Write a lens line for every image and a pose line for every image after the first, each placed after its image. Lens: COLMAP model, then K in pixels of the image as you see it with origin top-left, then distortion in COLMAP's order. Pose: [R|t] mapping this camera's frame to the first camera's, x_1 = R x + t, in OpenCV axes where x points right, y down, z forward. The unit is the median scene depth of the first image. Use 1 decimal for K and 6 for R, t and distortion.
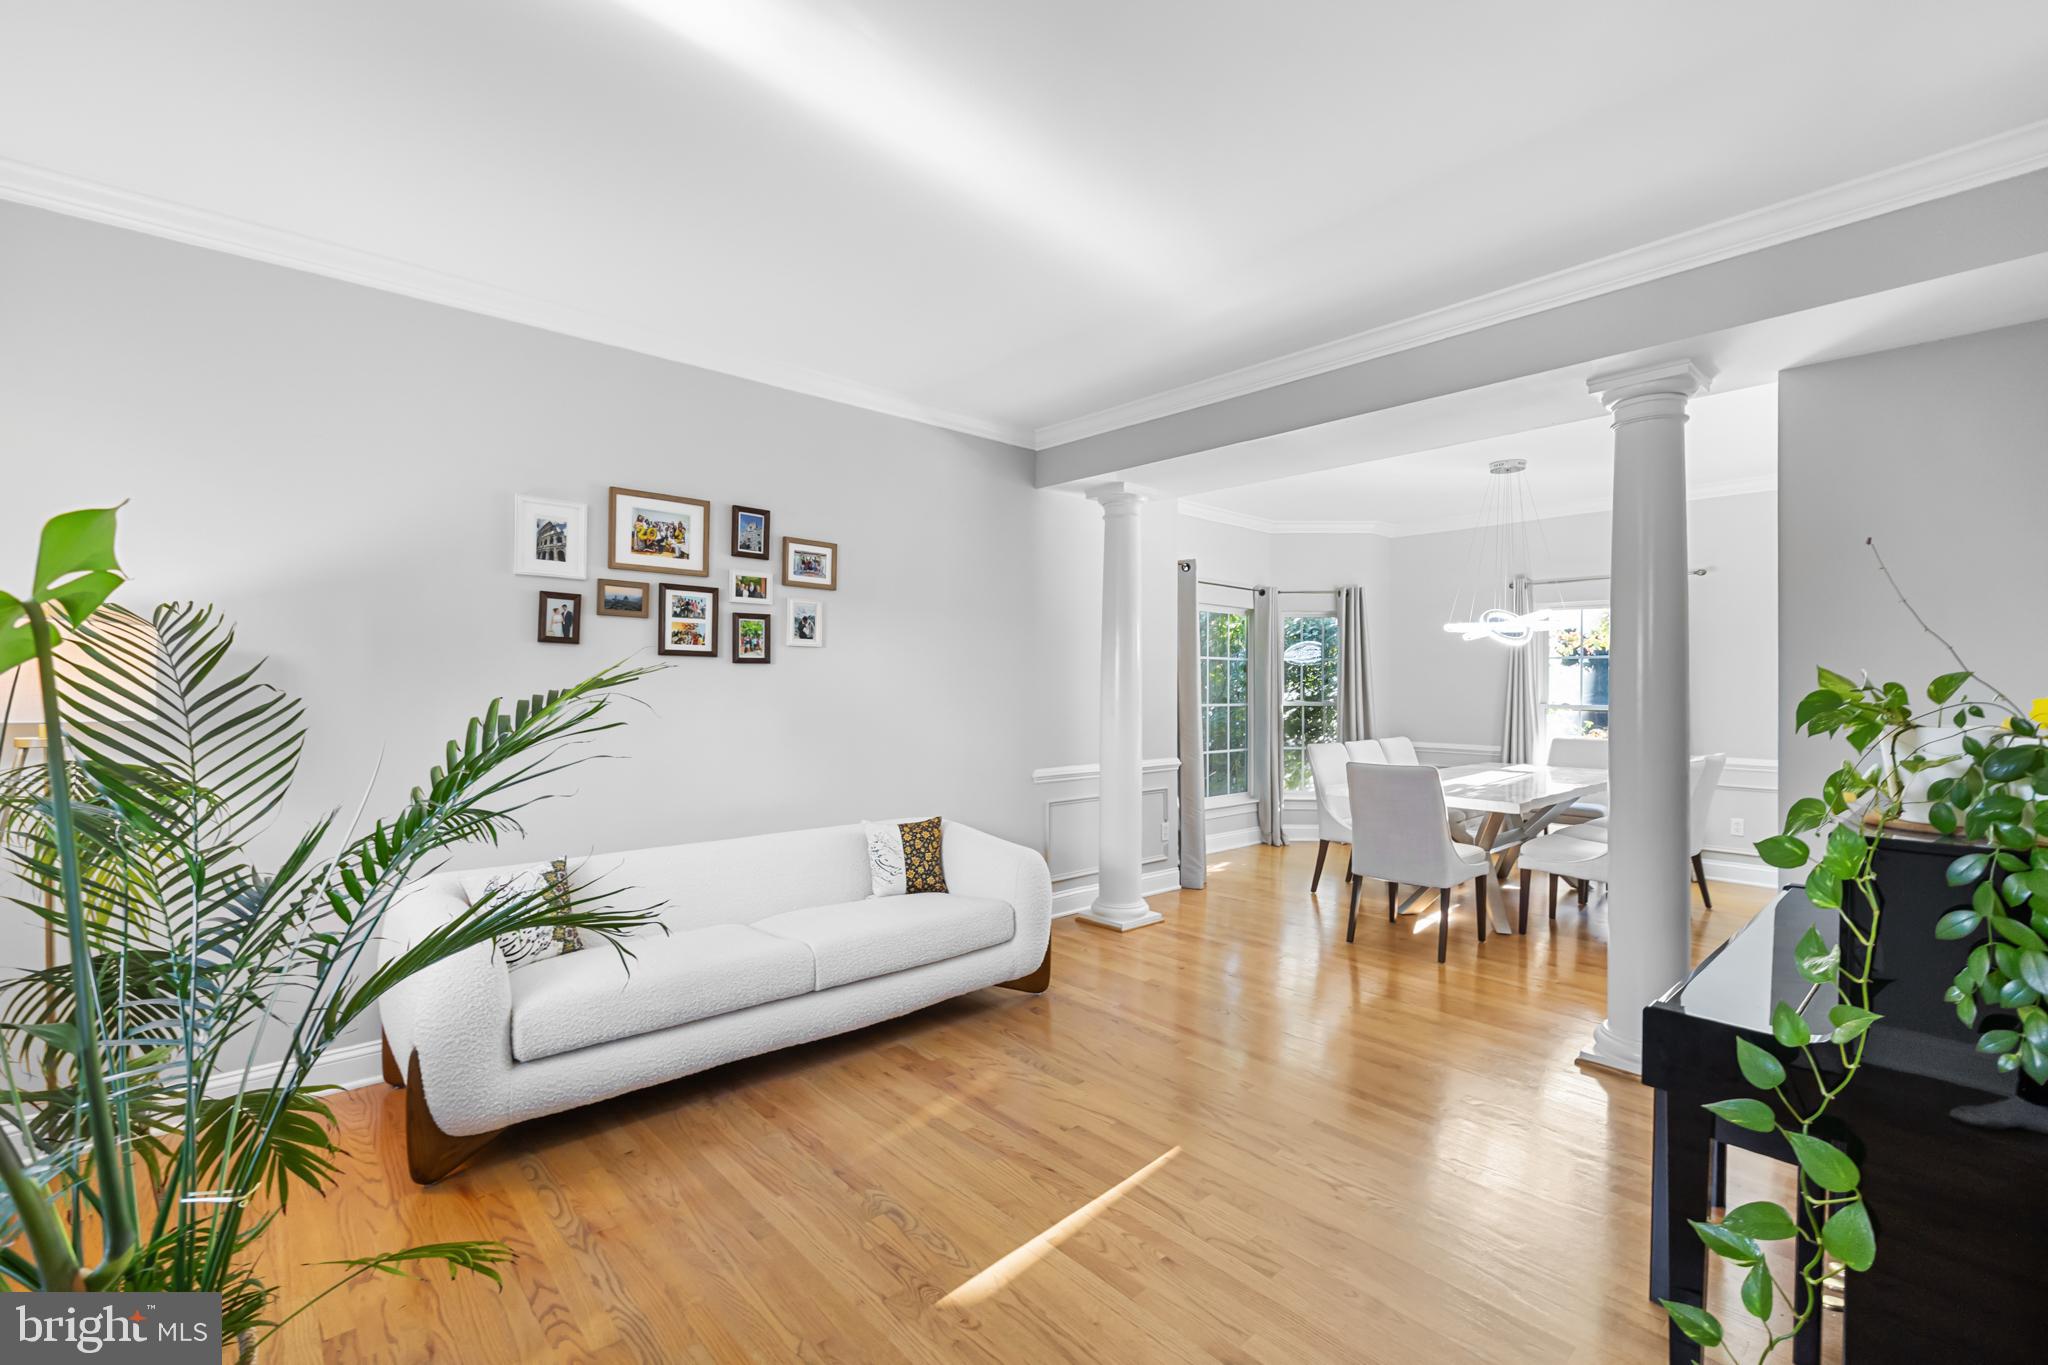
lens RADIAL K [[878.4, 0, 1033.9], [0, 878.4, 699.4], [0, 0, 1]] dist [-0.000141, 0.000548]
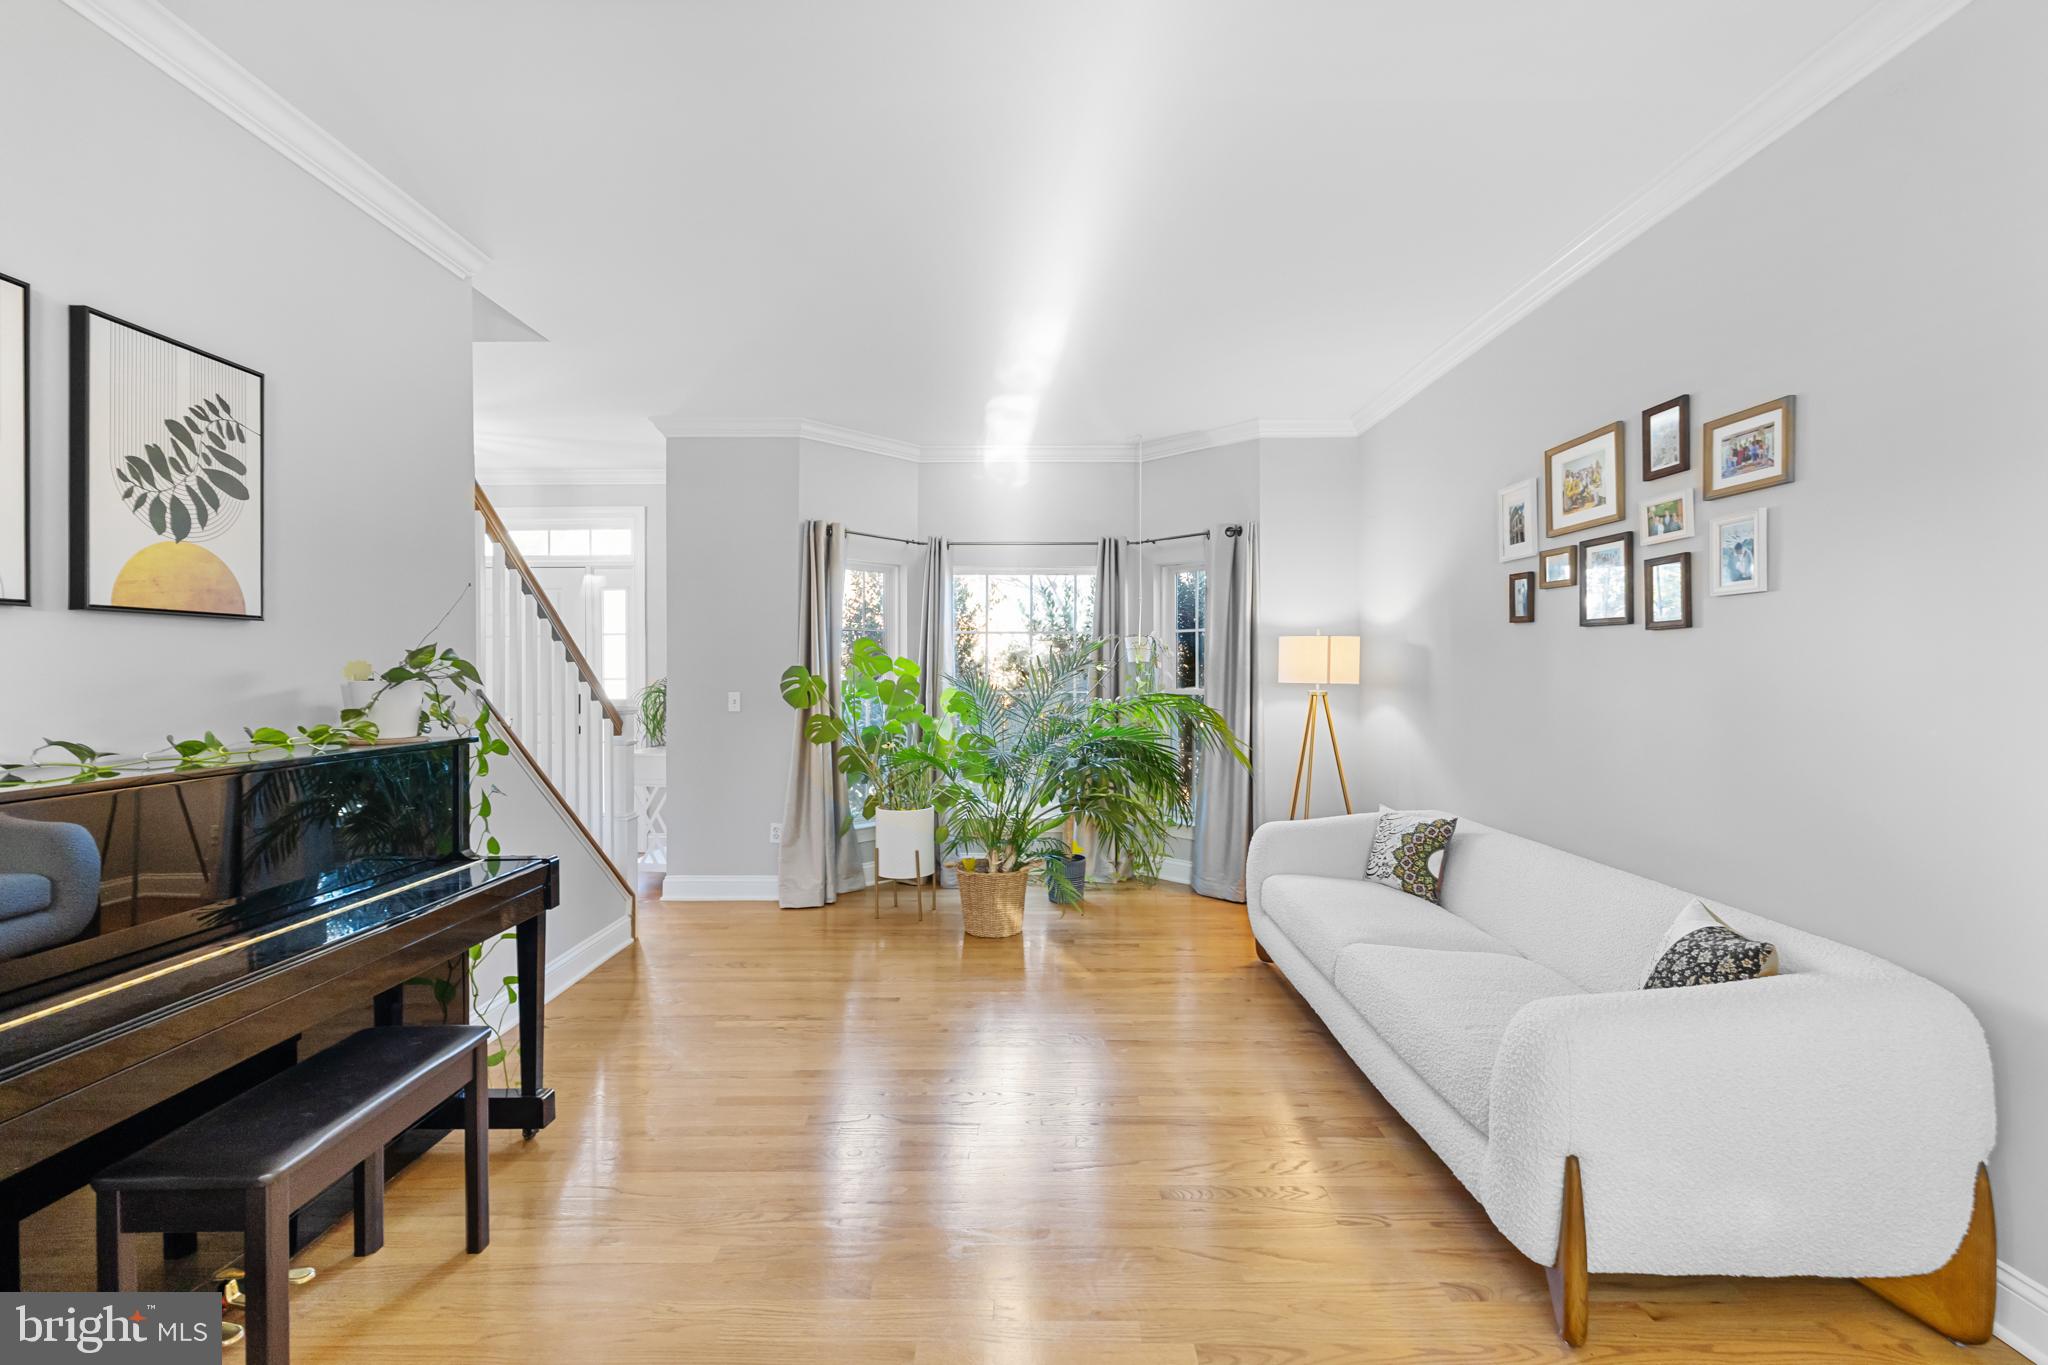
lens RADIAL K [[878.4, 0, 1017.6], [0, 878.4, 672.8], [0, 0, 1]] dist [-0.000141, 0.000548]
pose [[-0.689637, -0.002032, -0.724153, 0.543491], [-0.015810, 0.999800, 0.012251, -0.007953], [0.723983, 0.019897, -0.689531, 1.153644]]
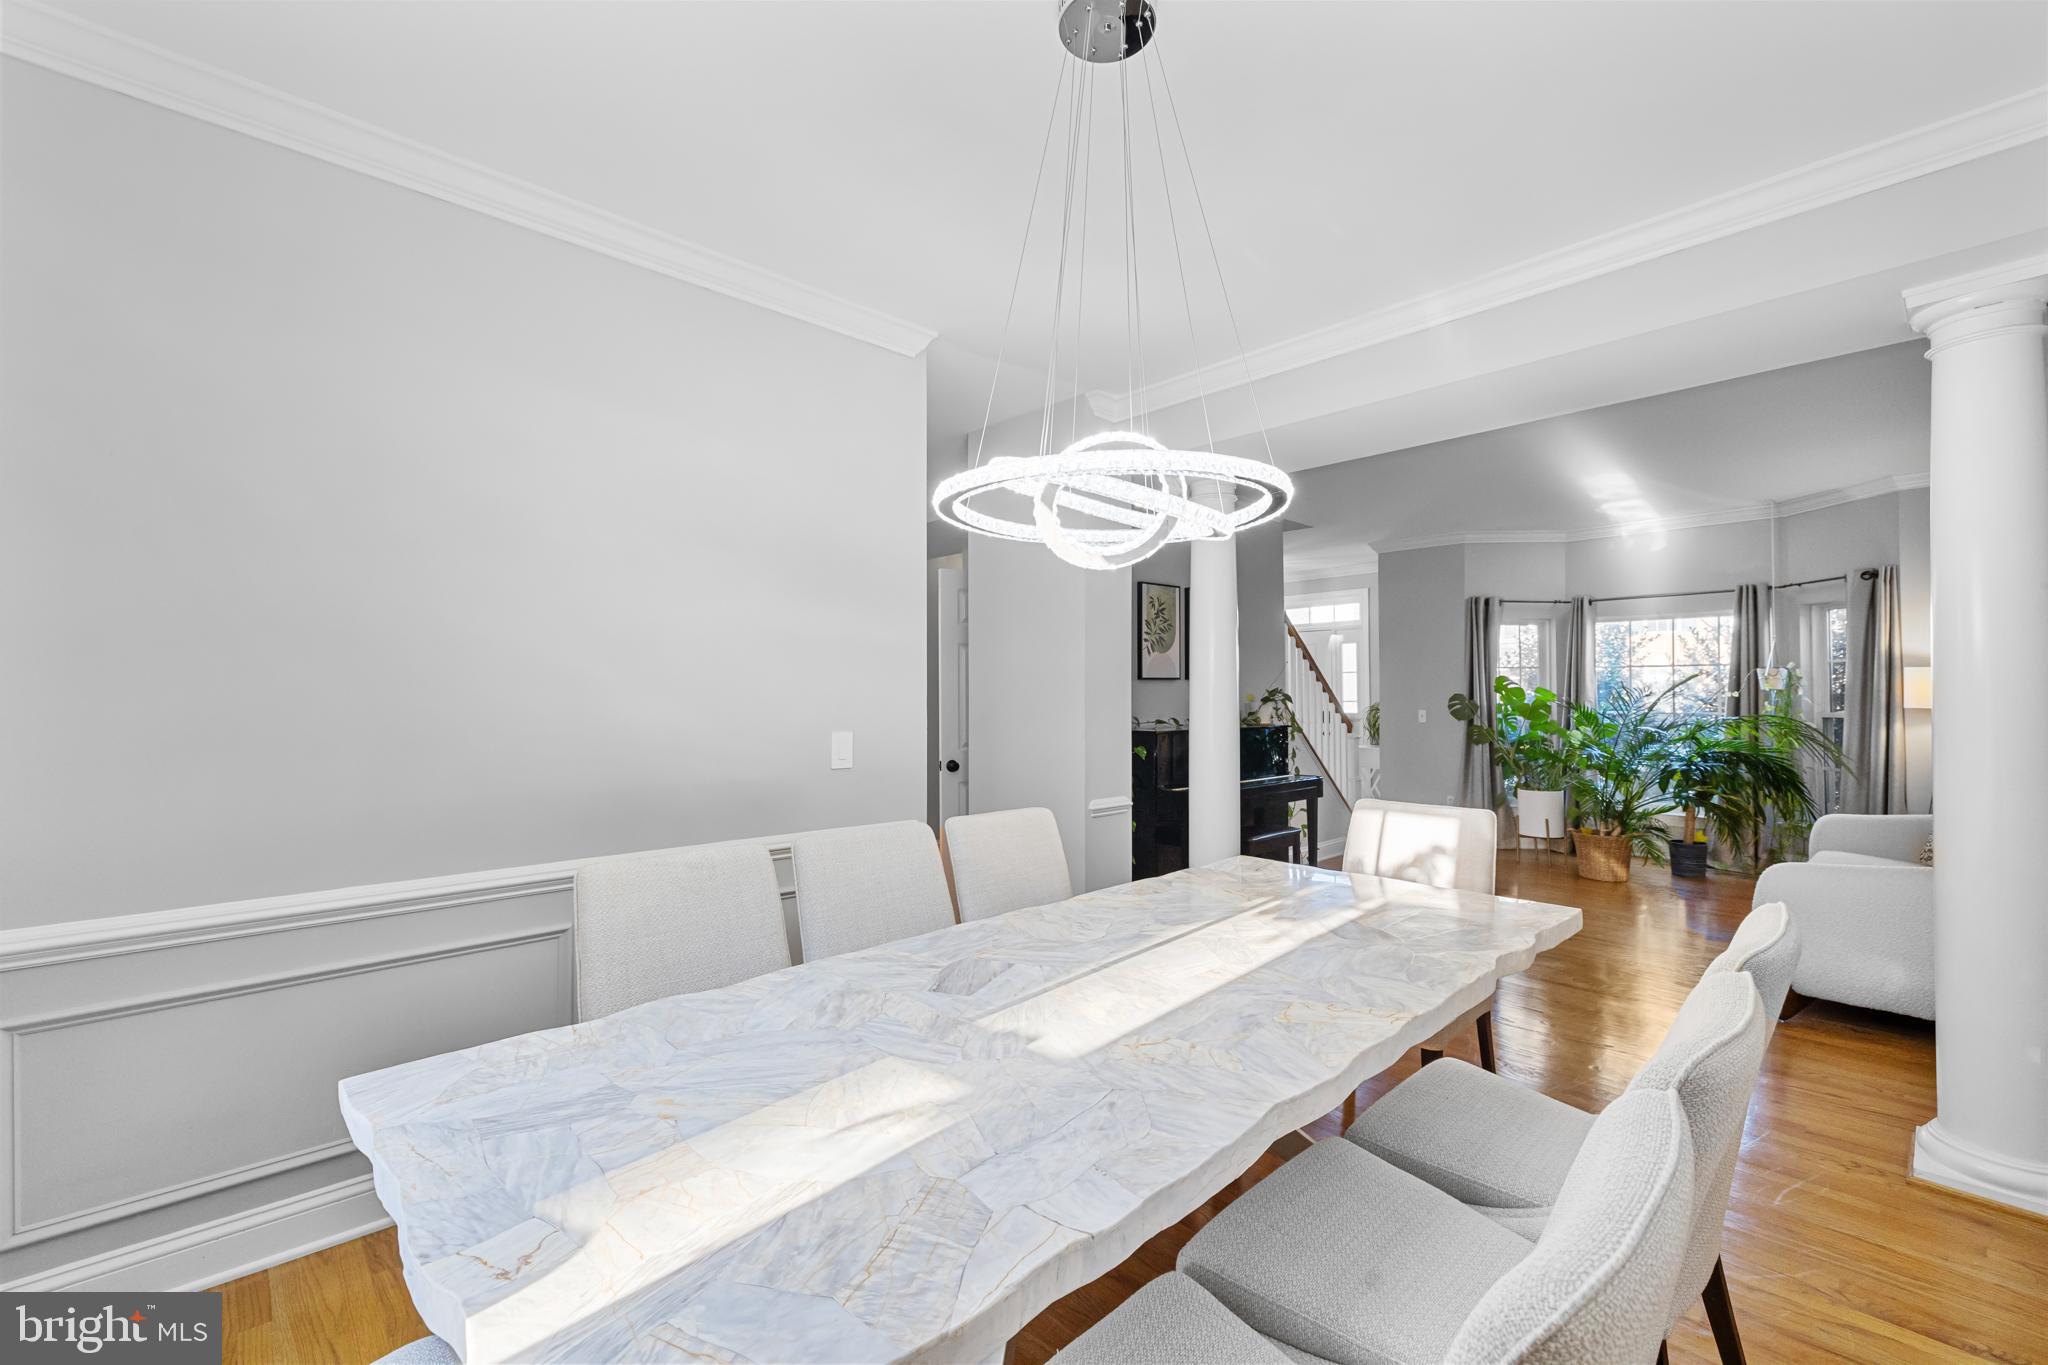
lens RADIAL K [[878.4, 0, 1030.9], [0, 878.4, 679.5], [0, 0, 1]] dist [-0.000141, 0.000548]
pose [[-0.999718, -0.002383, -0.023626, 0.760647], [-0.002426, 0.999995, 0.001812, -0.023451], [0.023621, 0.001869, -0.999719, 1.737404]]
